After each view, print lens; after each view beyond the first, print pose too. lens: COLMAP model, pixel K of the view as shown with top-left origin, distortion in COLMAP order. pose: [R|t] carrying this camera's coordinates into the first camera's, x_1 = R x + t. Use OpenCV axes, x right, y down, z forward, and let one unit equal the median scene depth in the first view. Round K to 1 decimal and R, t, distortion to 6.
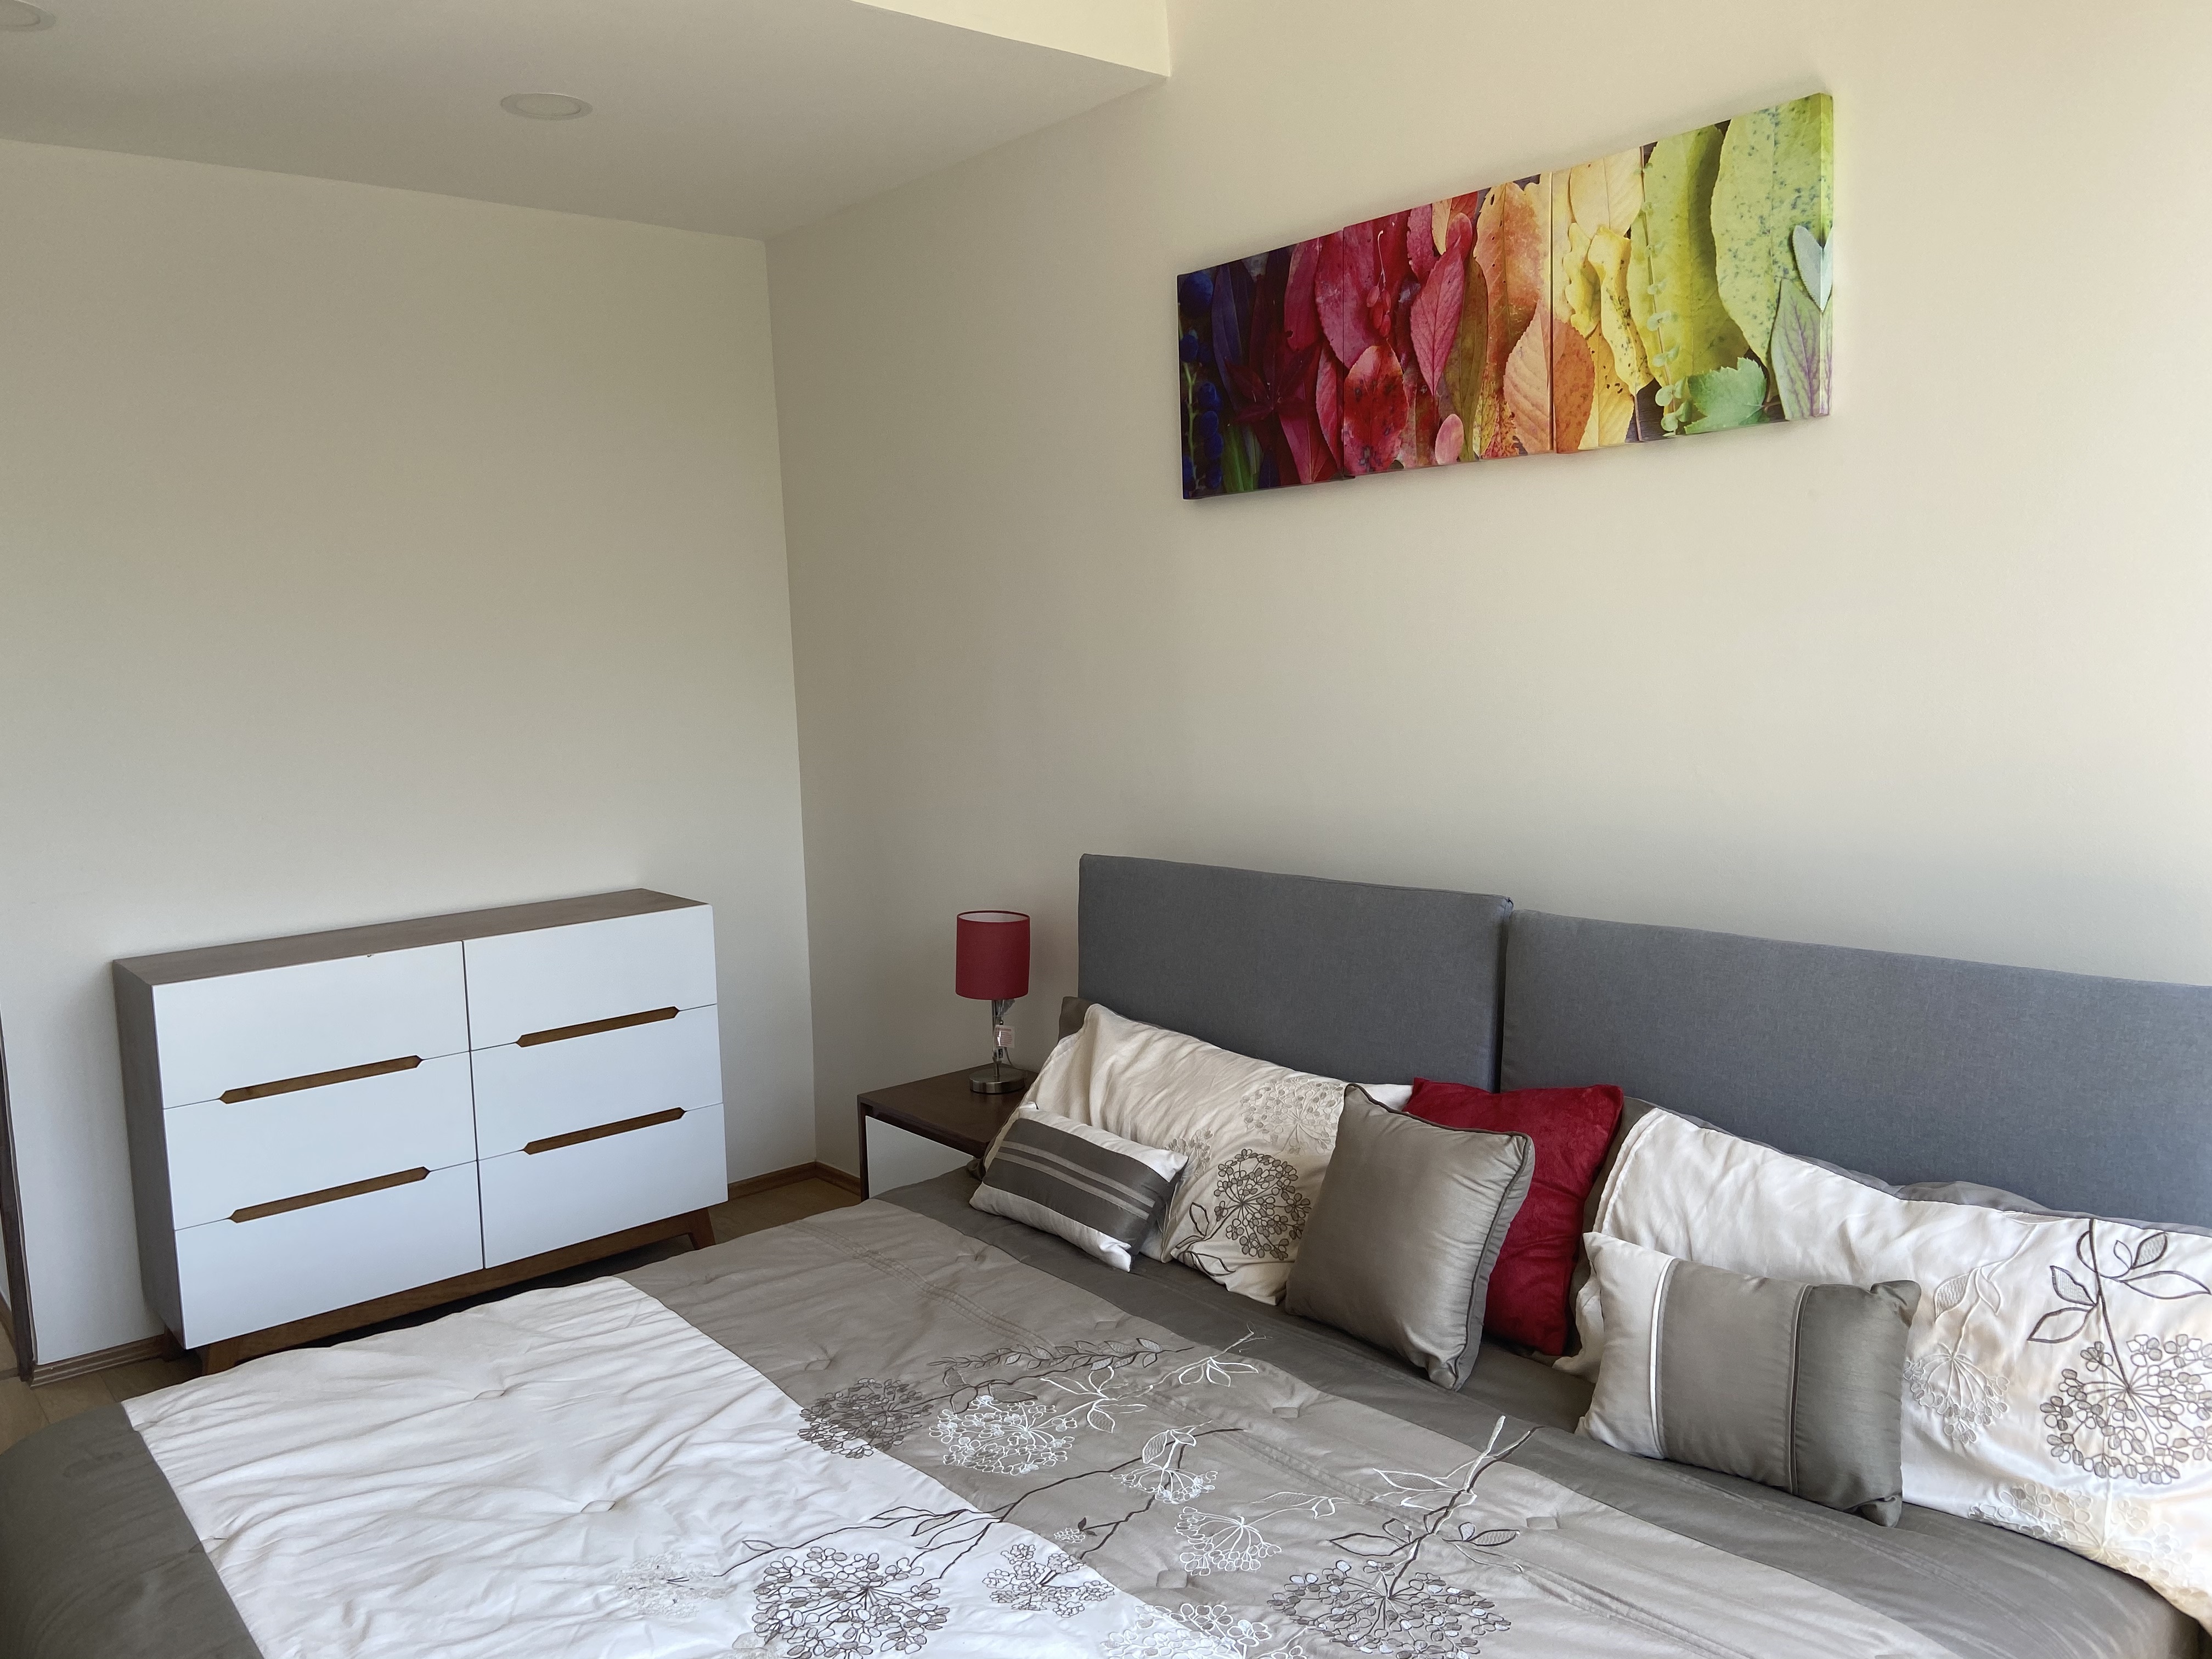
lens RADIAL K [[1656.2, 0, 1040.9], [0, 1656.2, 842.9], [0, 0, 1]] dist [0.082115, -0.080323]
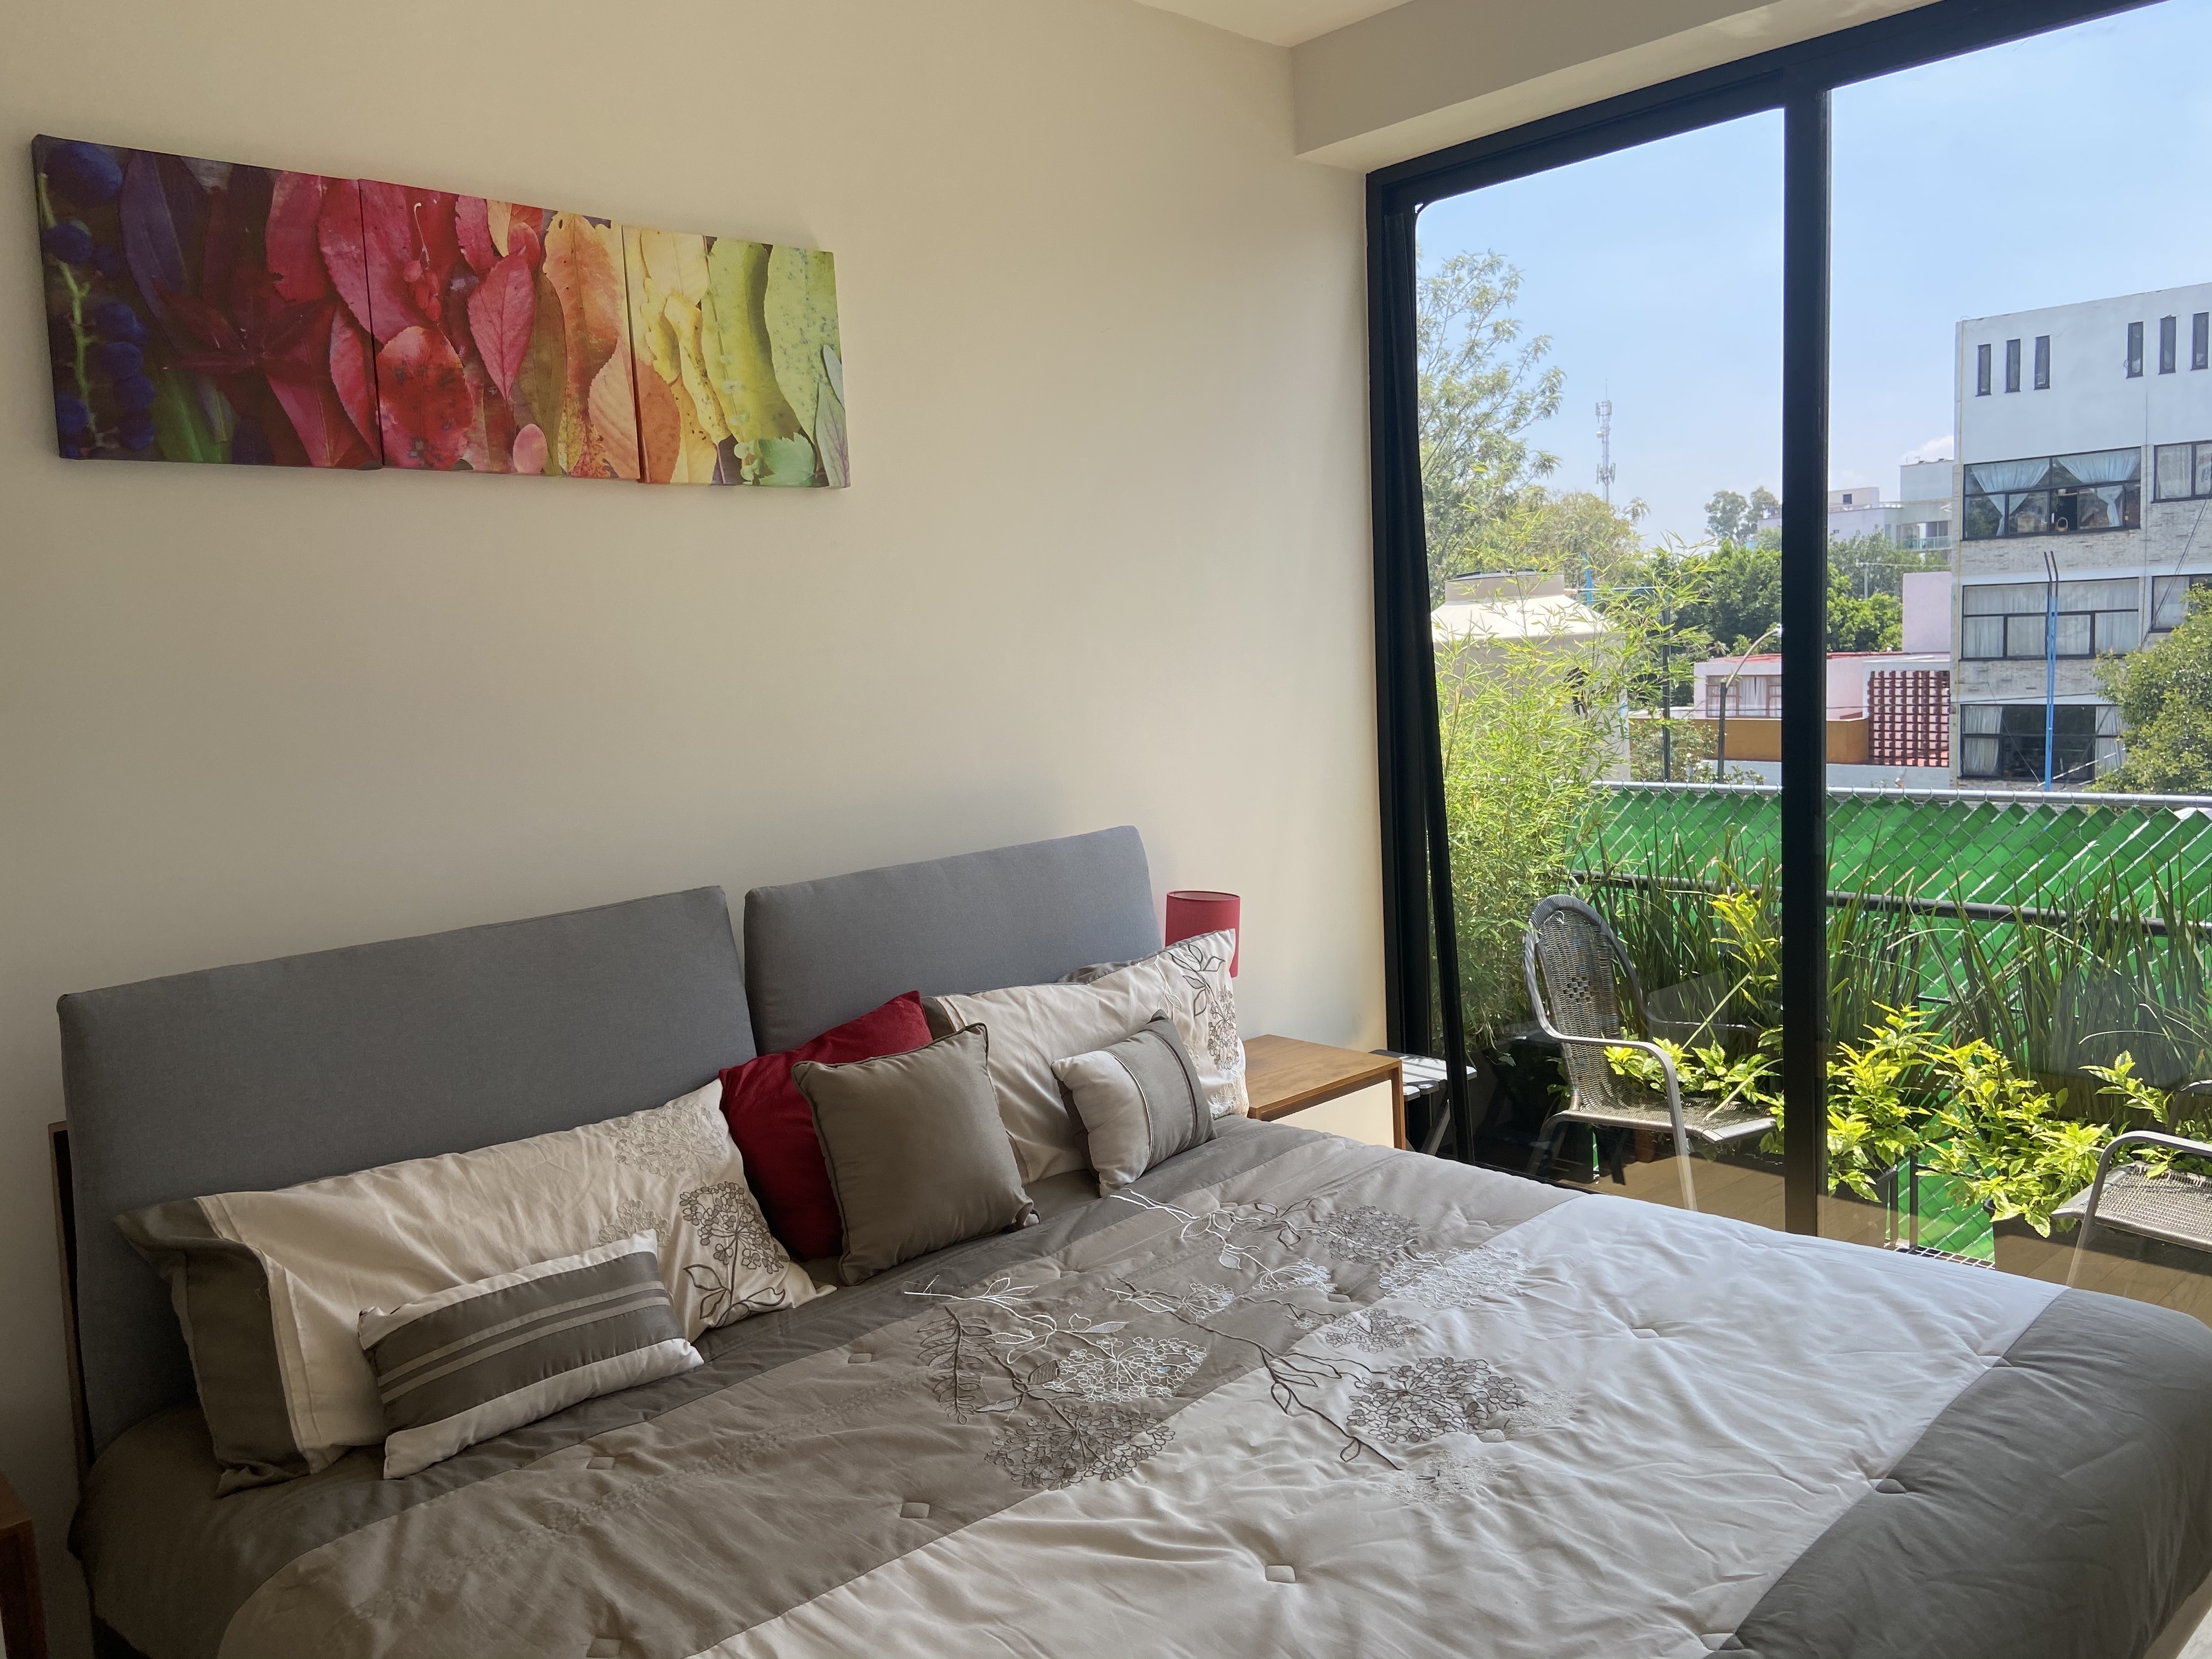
lens RADIAL K [[1656.2, 0, 1118.3], [0, 1656.2, 848.7], [0, 0, 1]] dist [0.082115, -0.080323]
pose [[-0.083529, -0.081492, 0.993168, -0.808700], [0.175566, 0.979857, 0.095166, -0.047927], [-0.980918, 0.182316, -0.067539, 0.806012]]
